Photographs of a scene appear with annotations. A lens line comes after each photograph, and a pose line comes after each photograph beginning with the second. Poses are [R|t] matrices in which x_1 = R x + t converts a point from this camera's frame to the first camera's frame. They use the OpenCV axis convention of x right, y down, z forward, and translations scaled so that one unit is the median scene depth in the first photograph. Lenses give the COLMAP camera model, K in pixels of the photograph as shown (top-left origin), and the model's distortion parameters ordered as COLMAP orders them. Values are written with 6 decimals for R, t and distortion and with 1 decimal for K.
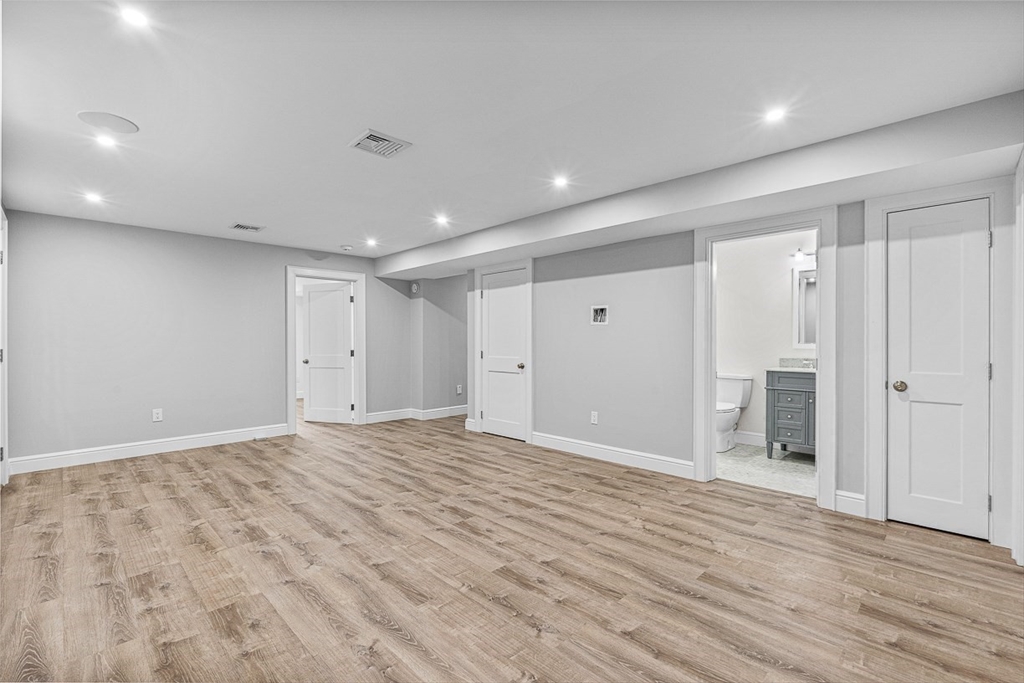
lens RADIAL K [[457.9, 0, 508.9], [0, 457.9, 341.4], [0, 0, 1]] dist [-0.003057, -0.000219]
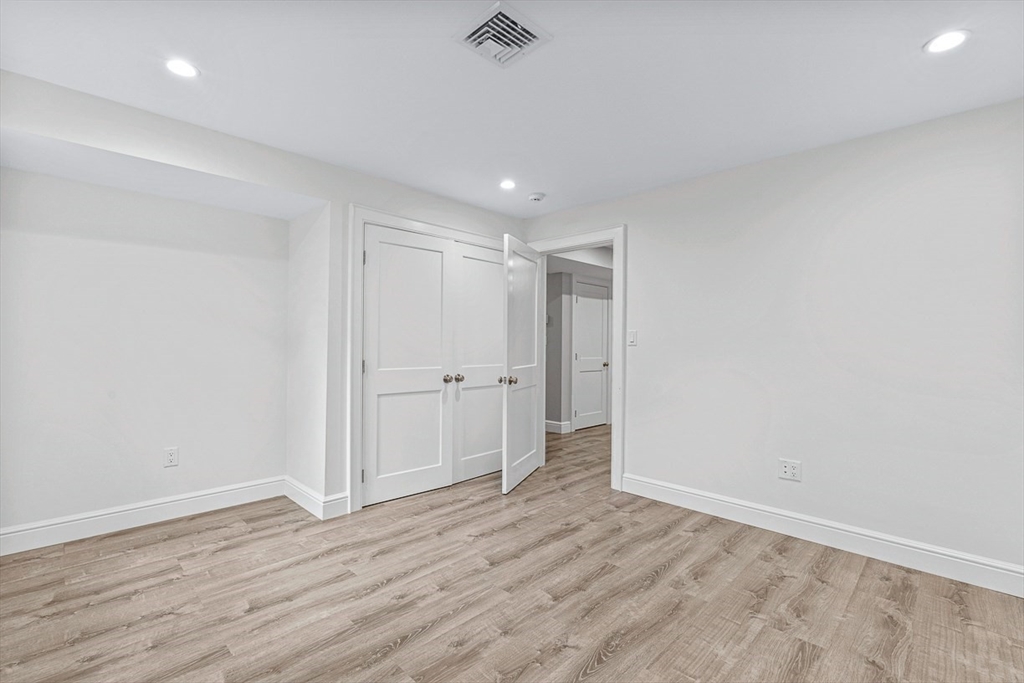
lens RADIAL K [[457.9, 0, 513.4], [0, 457.9, 341.8], [0, 0, 1]] dist [-0.003057, -0.000219]
pose [[-0.026161, 0.015554, 0.999537, -1.063783], [-0.000516, 0.999879, -0.015573, 0.010681], [-0.999658, -0.000923, -0.026150, 1.121560]]
